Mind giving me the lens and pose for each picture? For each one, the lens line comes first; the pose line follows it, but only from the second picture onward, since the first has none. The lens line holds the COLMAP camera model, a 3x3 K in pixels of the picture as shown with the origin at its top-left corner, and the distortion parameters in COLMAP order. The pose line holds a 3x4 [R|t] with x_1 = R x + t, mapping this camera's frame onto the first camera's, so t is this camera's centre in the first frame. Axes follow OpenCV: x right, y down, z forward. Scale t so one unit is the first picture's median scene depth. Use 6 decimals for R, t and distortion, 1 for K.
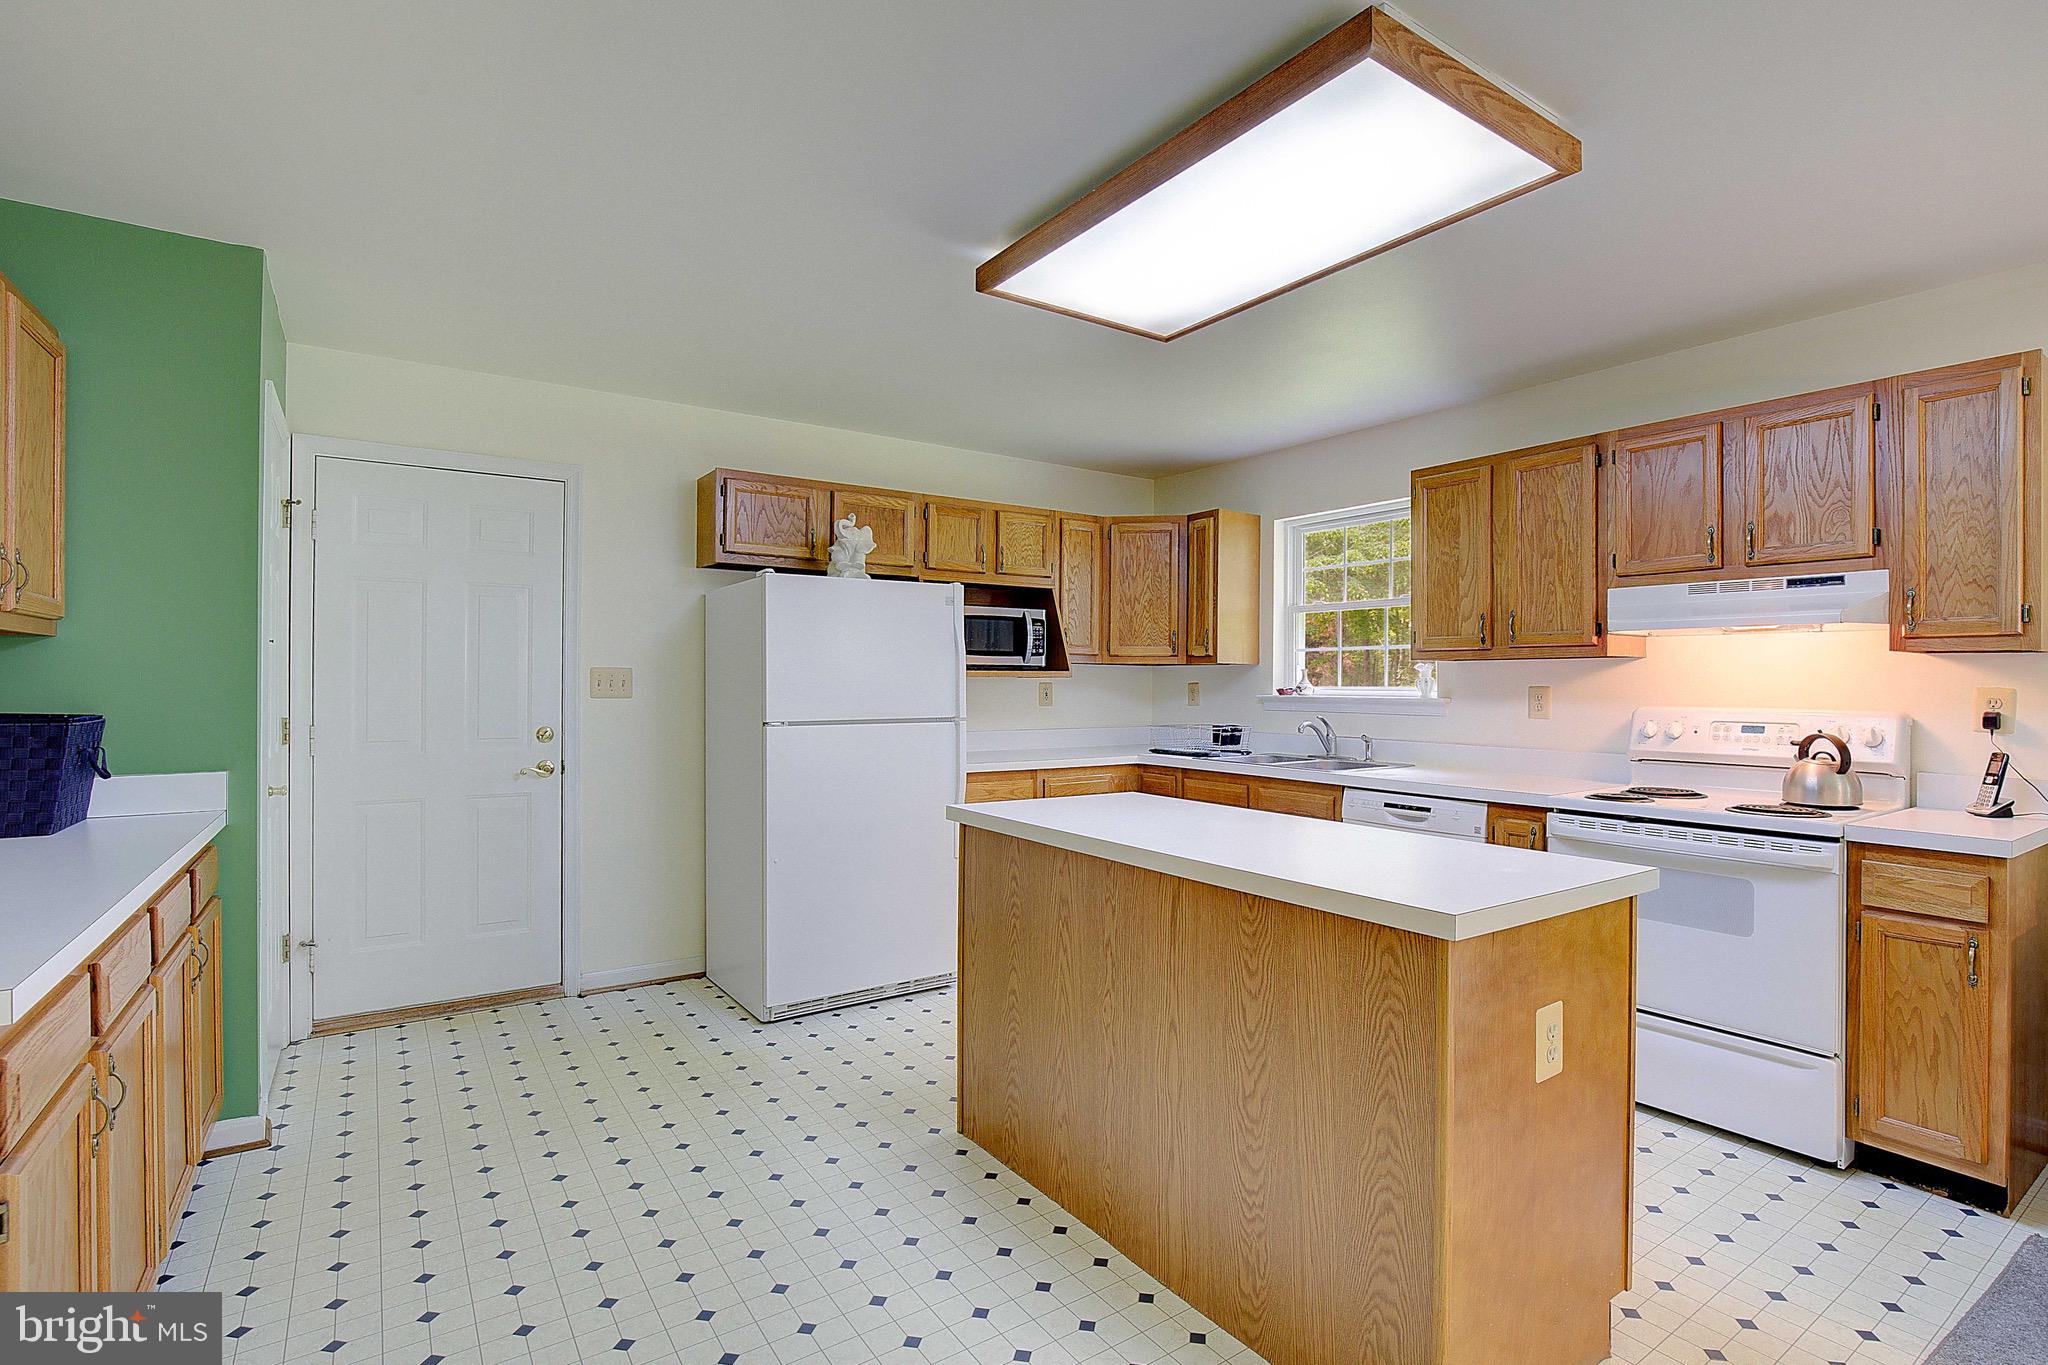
lens RADIAL K [[971.2, 0, 1050.1], [0, 971.2, 682.6], [0, 0, 1]] dist [-0.023332, 0.001340]
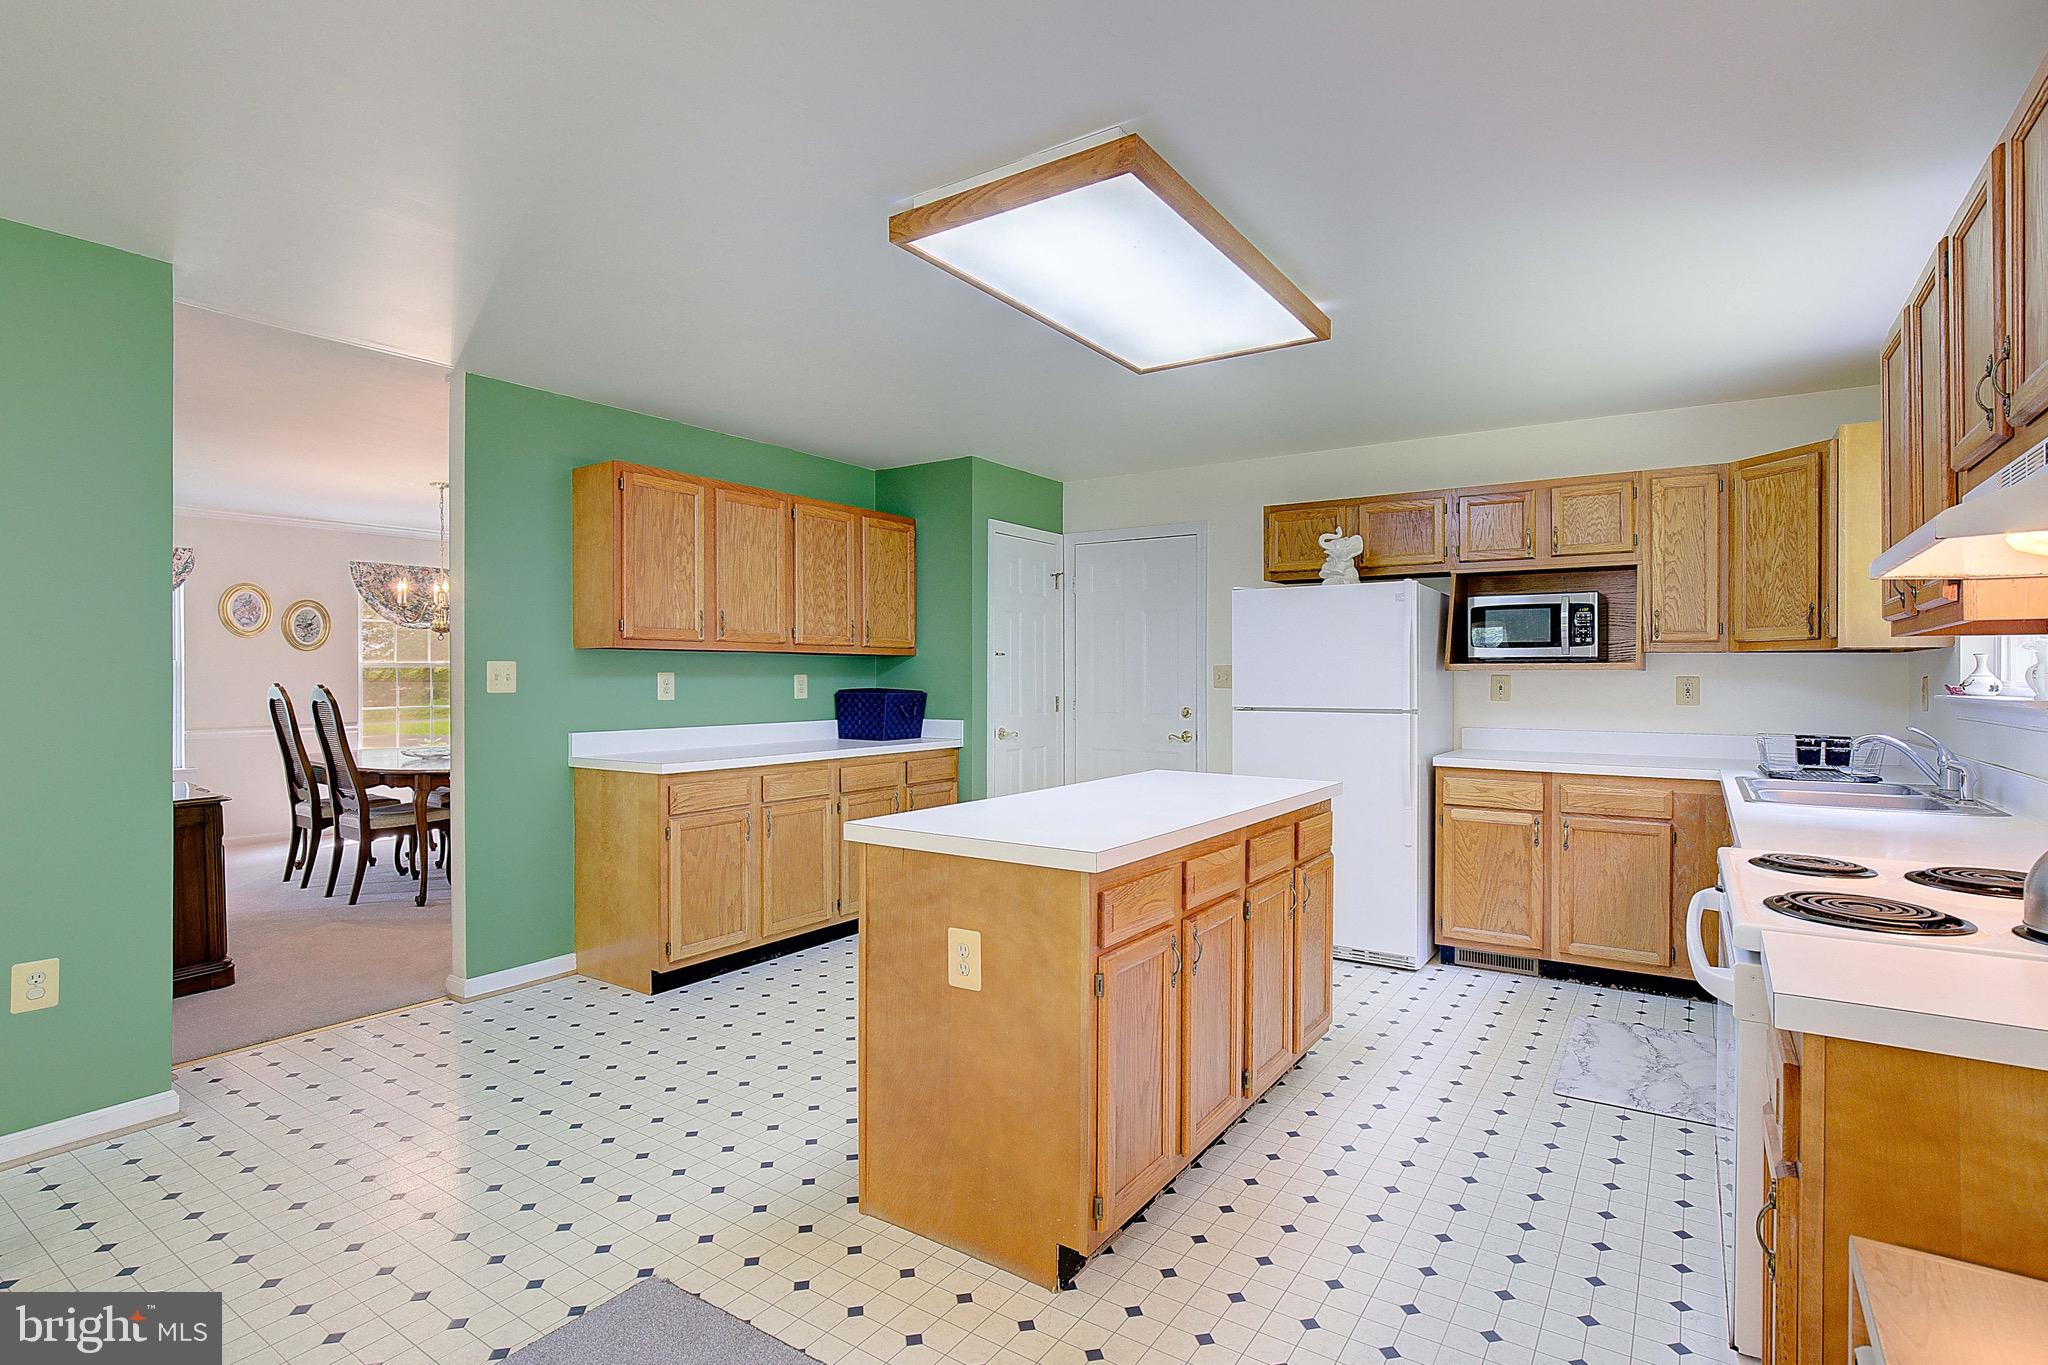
lens RADIAL K [[987.4, 0, 1065.6], [0, 987.4, 677.4], [0, 0, 1]] dist [-0.002844, -0.000068]
pose [[0.378735, -0.000449, -0.925505, 0.774764], [-0.001340, 0.999999, -0.001034, 0.003418], [0.925504, 0.001632, 0.378733, 0.278703]]
